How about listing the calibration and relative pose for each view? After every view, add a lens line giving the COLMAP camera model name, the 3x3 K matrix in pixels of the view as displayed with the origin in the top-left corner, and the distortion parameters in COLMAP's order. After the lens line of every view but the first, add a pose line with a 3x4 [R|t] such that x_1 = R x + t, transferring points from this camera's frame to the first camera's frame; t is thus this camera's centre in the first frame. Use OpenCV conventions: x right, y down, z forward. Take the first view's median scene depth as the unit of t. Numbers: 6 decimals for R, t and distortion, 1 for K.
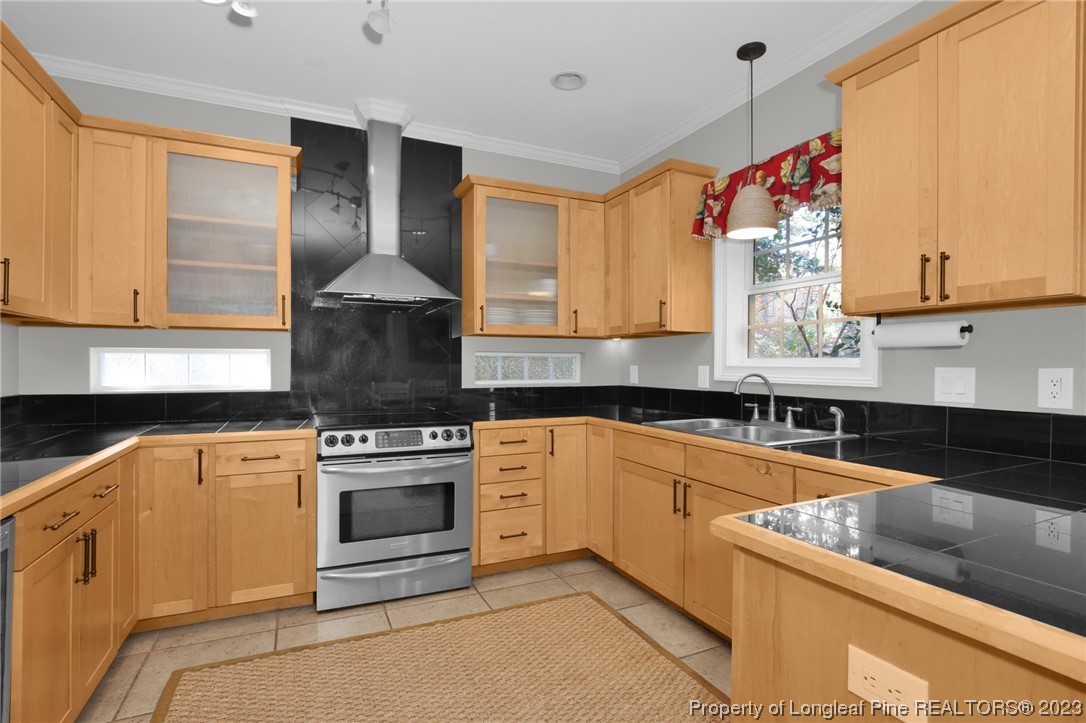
lens RADIAL K [[527.6, 0, 547.8], [0, 527.6, 362.6], [0, 0, 1]] dist [-0.023774, 0.000587]
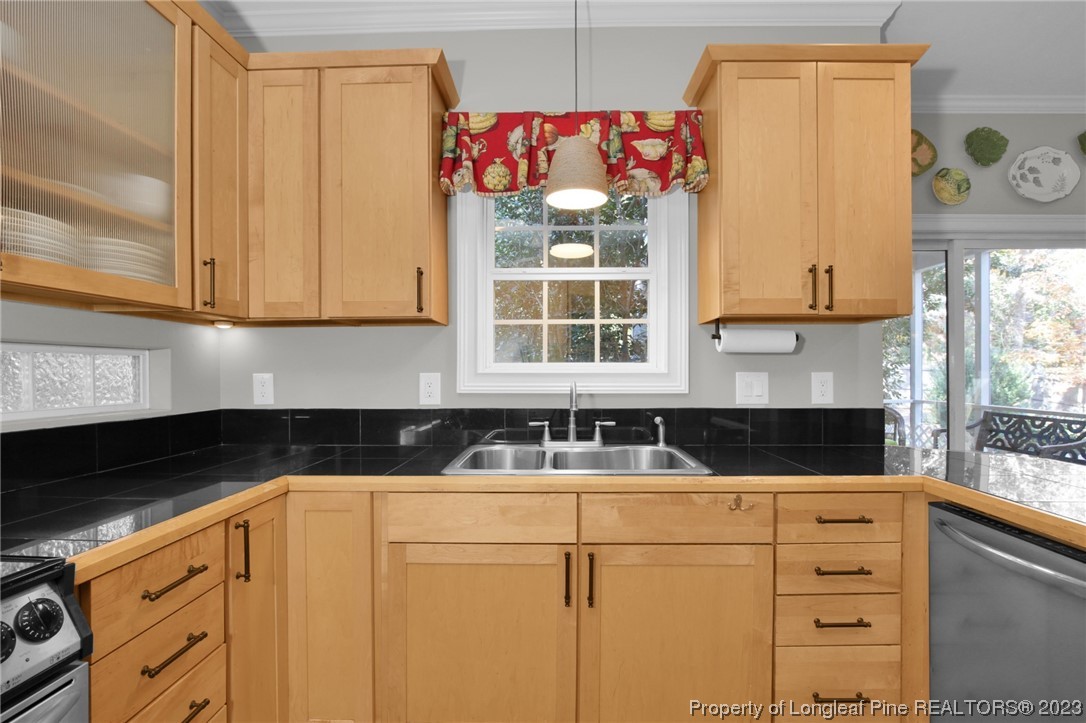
lens RADIAL K [[527.6, 0, 547.8], [0, 527.6, 362.6], [0, 0, 1]] dist [-0.023774, 0.000587]
pose [[0.451616, 0.010849, 0.892147, -0.271336], [-0.000128, 0.999927, -0.012095, 0.001440], [-0.892213, 0.005348, 0.451584, 0.597387]]
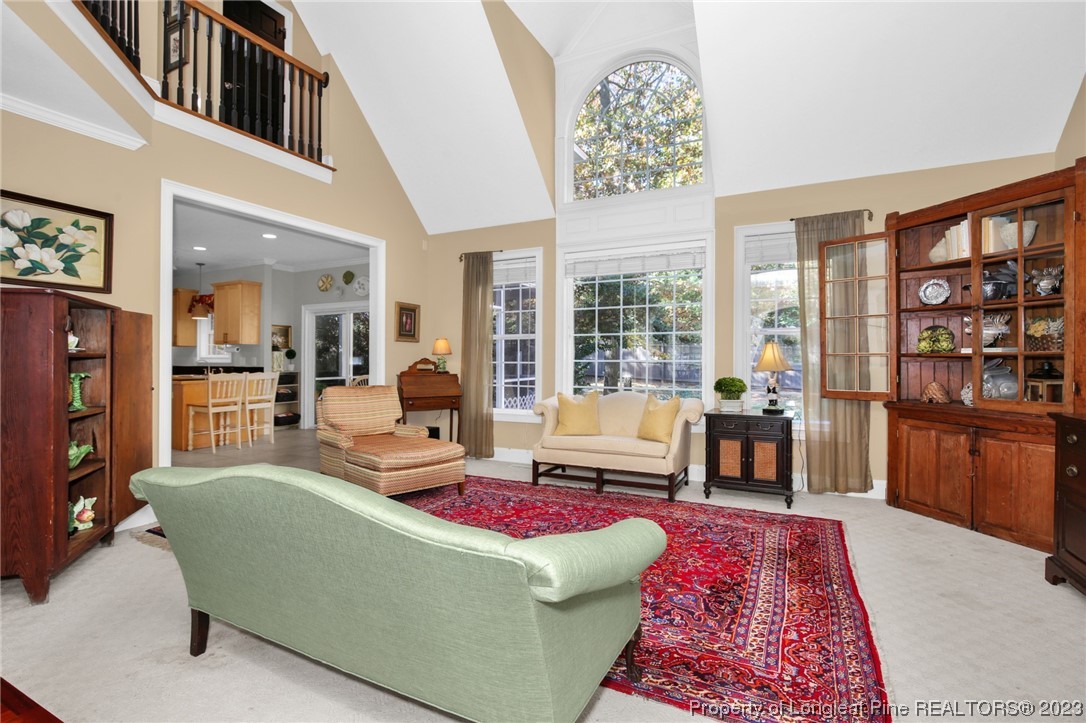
lens RADIAL K [[503.9, 0, 541.4], [0, 503.9, 355.8], [0, 0, 1]] dist [-0.022823, -0.000145]
pose [[0.794757, 0.000087, 0.606927, 0.163969], [-0.000483, 1.000000, 0.000489, -0.004224], [-0.606927, -0.000682, 0.794757, -2.490202]]
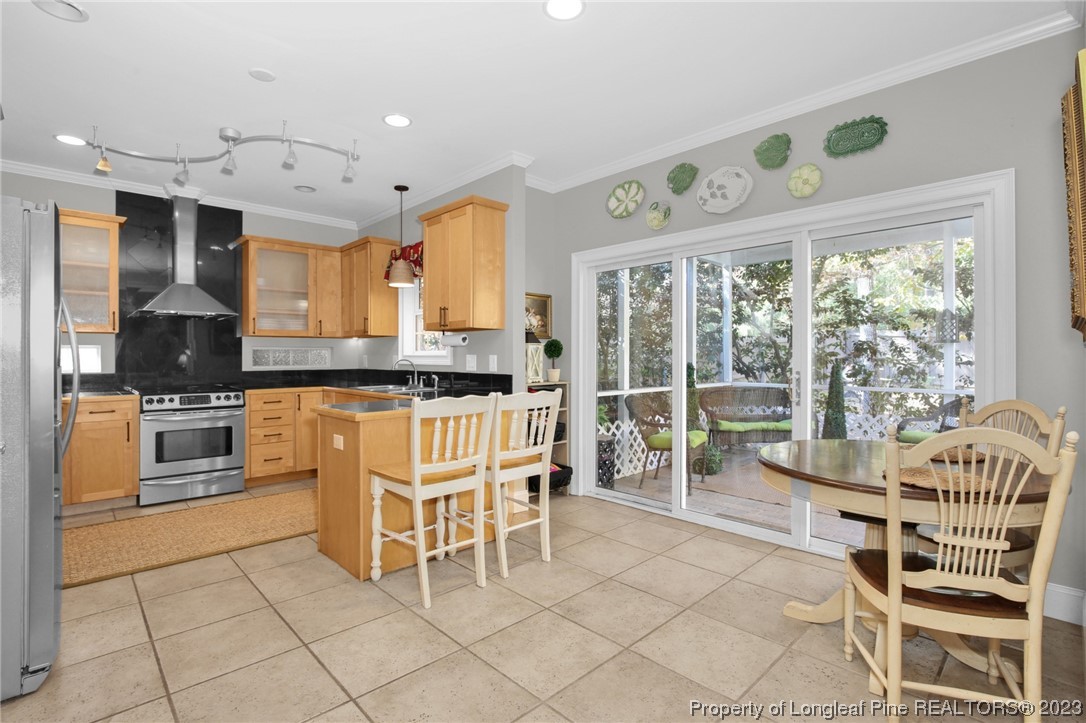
lens RADIAL K [[541.3, 0, 529.6], [0, 541.3, 353.3], [0, 0, 1]] dist [-0.031845, -0.000021]
pose [[0.963559, -0.002645, 0.267482, 0.270830], [0.003092, 0.999994, -0.001252, 0.003161], [-0.267477, 0.002033, 0.963562, -0.866193]]
